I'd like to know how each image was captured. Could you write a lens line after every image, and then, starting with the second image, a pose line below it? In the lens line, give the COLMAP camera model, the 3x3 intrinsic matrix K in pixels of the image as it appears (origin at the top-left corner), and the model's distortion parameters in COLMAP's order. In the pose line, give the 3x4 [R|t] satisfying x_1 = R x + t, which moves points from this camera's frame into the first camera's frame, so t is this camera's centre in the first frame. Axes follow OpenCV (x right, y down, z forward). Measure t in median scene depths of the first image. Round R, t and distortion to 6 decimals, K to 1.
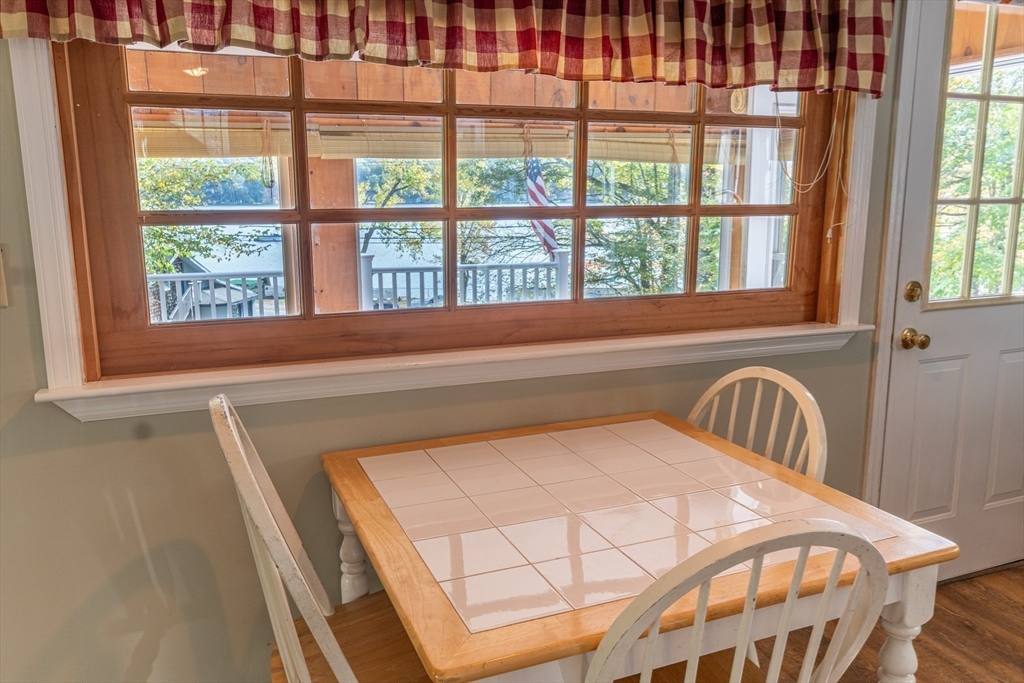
lens RADIAL K [[782.1, 0, 520.0], [0, 782.1, 340.2], [0, 0, 1]] dist [-0.006404, -0.000540]
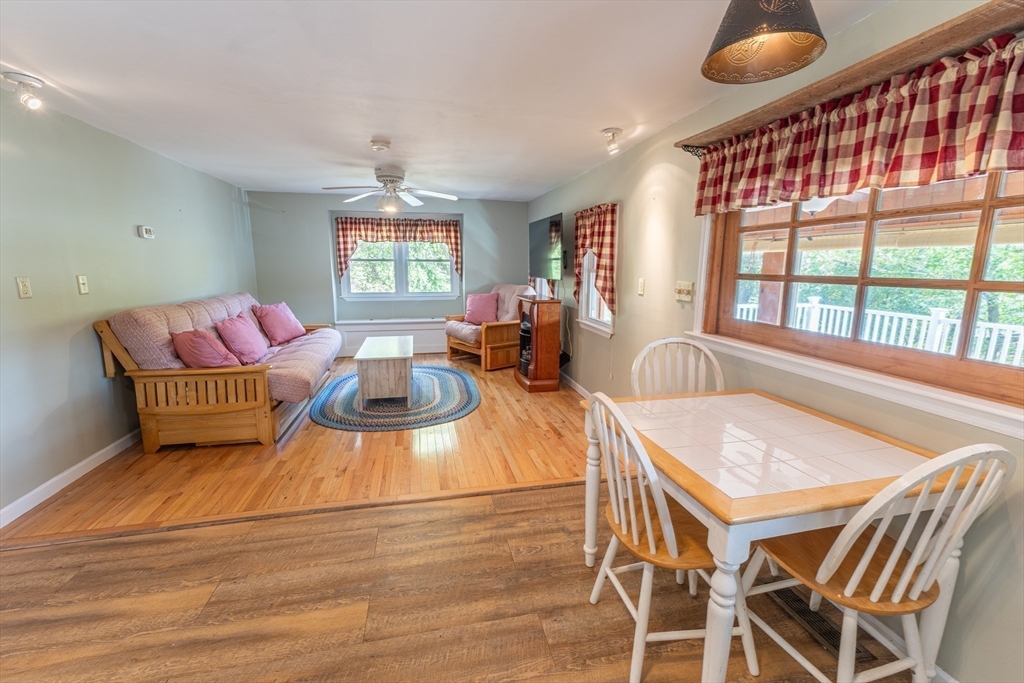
lens RADIAL K [[431.2, 0, 518.4], [0, 431.2, 342.8], [0, 0, 1]] dist [0.008701, -0.000581]
pose [[-0.146020, 0.176483, -0.973412, 0.904167], [-0.193935, 0.959760, 0.203100, -0.084366], [0.970086, 0.218436, -0.105918, 0.439623]]
